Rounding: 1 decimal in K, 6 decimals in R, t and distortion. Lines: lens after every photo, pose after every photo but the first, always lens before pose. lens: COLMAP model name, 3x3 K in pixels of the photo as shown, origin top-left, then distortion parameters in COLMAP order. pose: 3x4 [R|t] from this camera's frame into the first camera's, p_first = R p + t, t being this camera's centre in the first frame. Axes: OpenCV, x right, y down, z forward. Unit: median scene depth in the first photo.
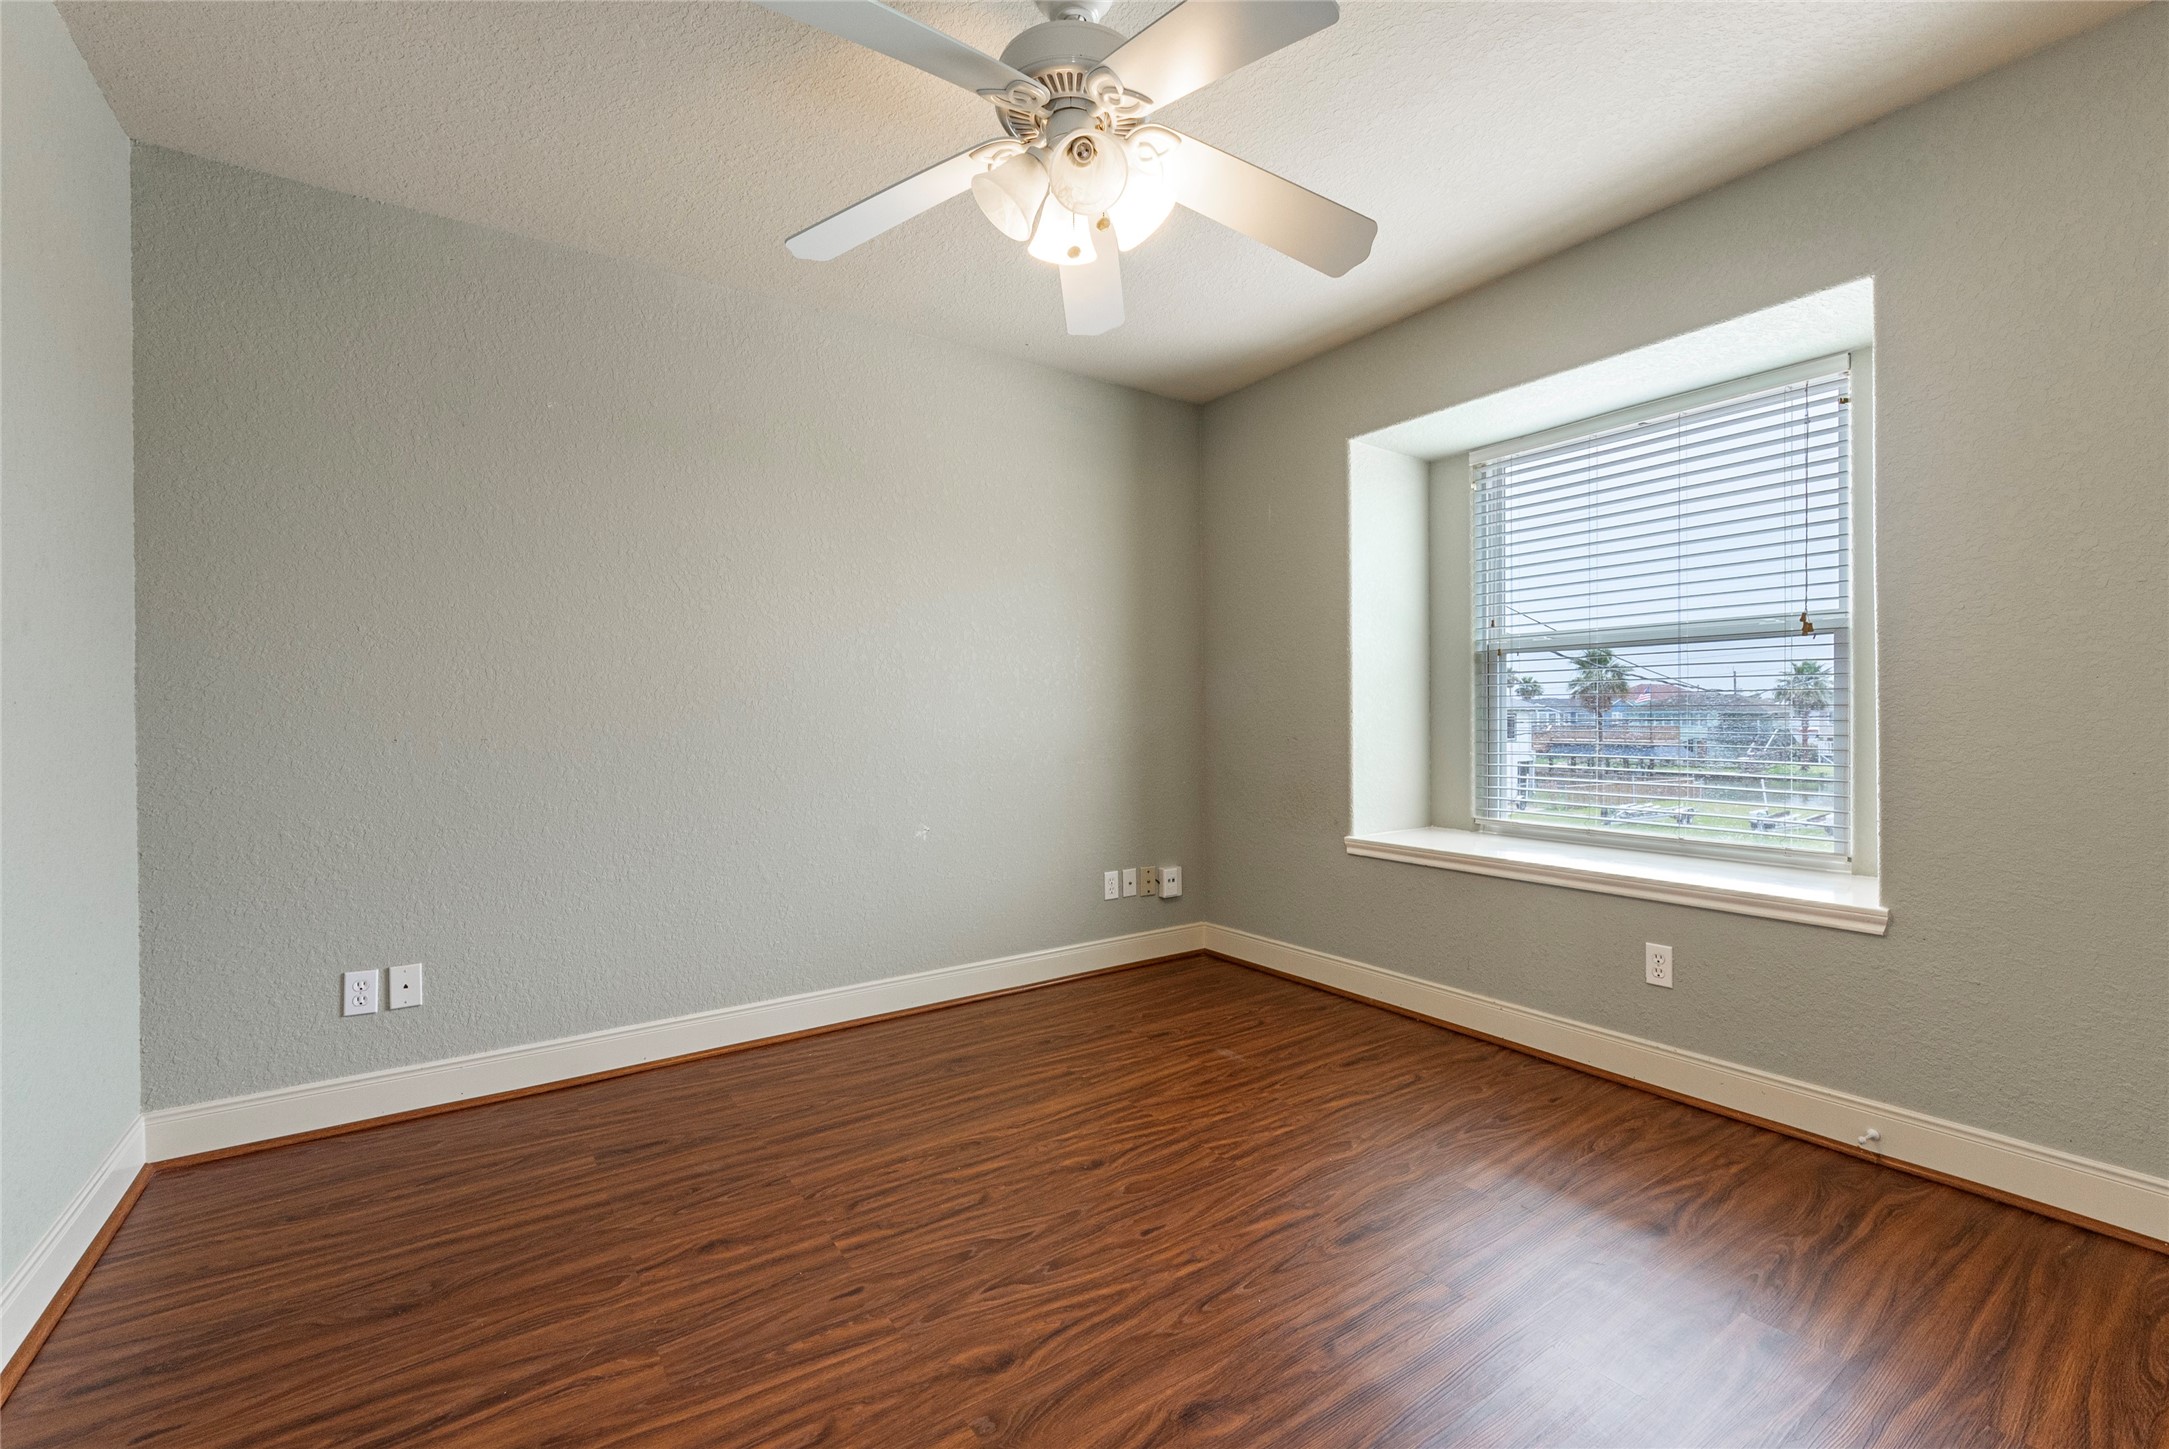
lens RADIAL K [[898.5, 0, 1091.5], [0, 898.5, 721.3], [0, 0, 1]] dist [0.002242, 0.000149]
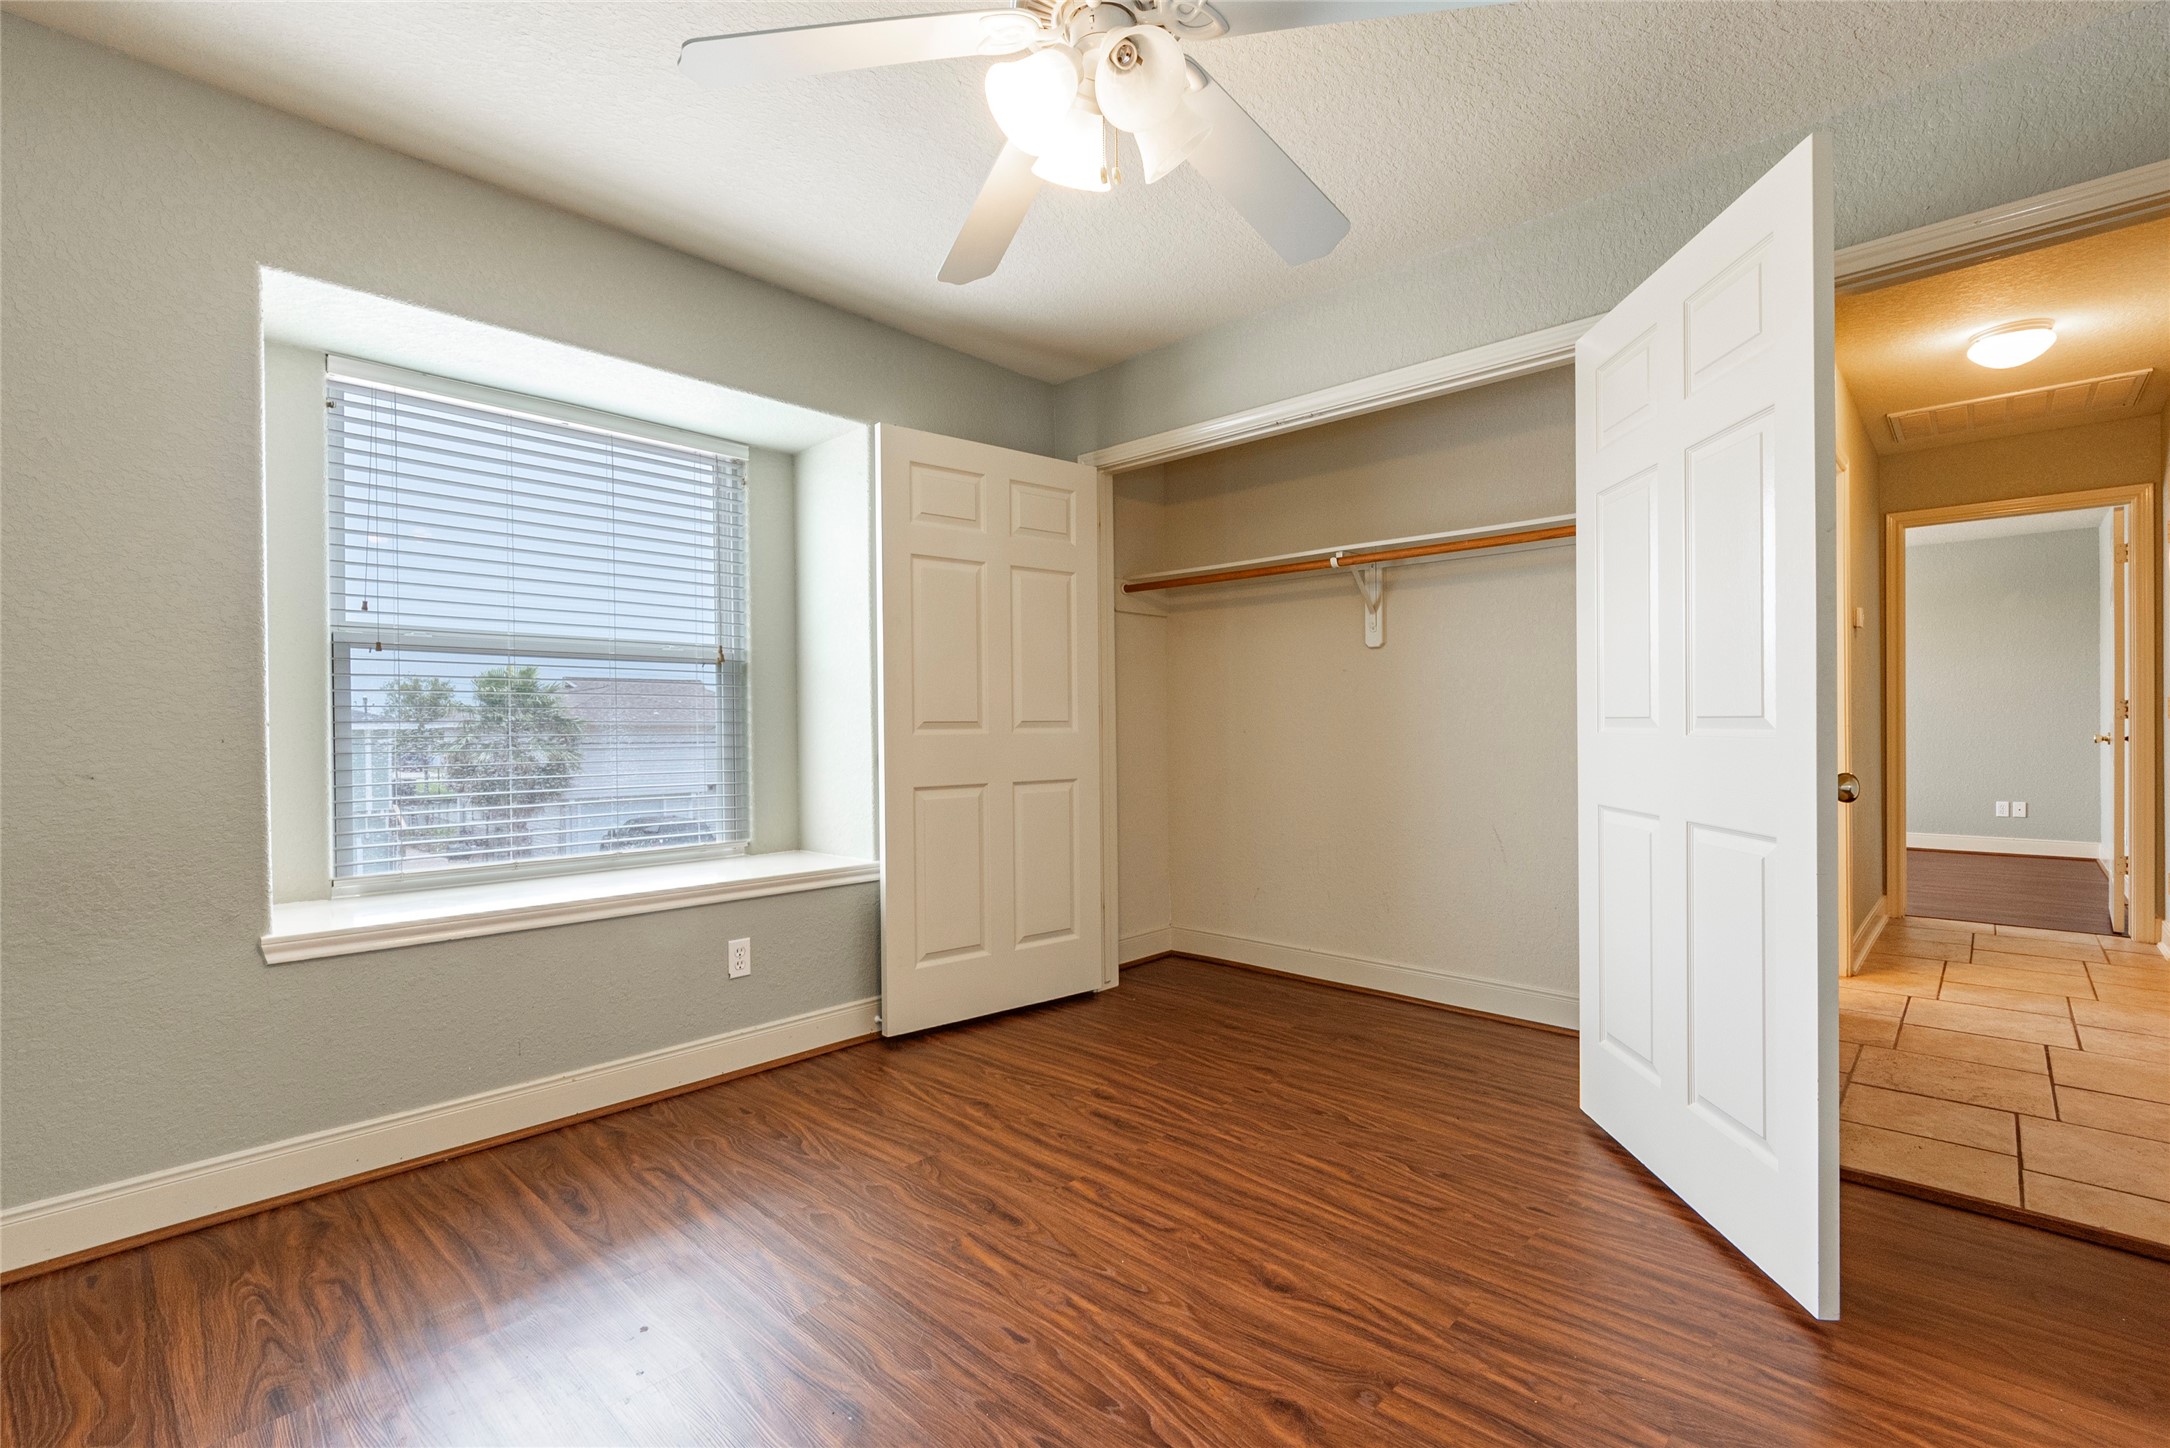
lens RADIAL K [[984.5, 0, 1092.1], [0, 984.5, 727.8], [0, 0, 1]] dist [0.001024, -0.000215]
pose [[-0.203996, 0.009708, 0.978924, -0.602602], [0.015023, 0.999864, -0.006785, 0.005810], [-0.978856, 0.013322, -0.204114, 0.786855]]
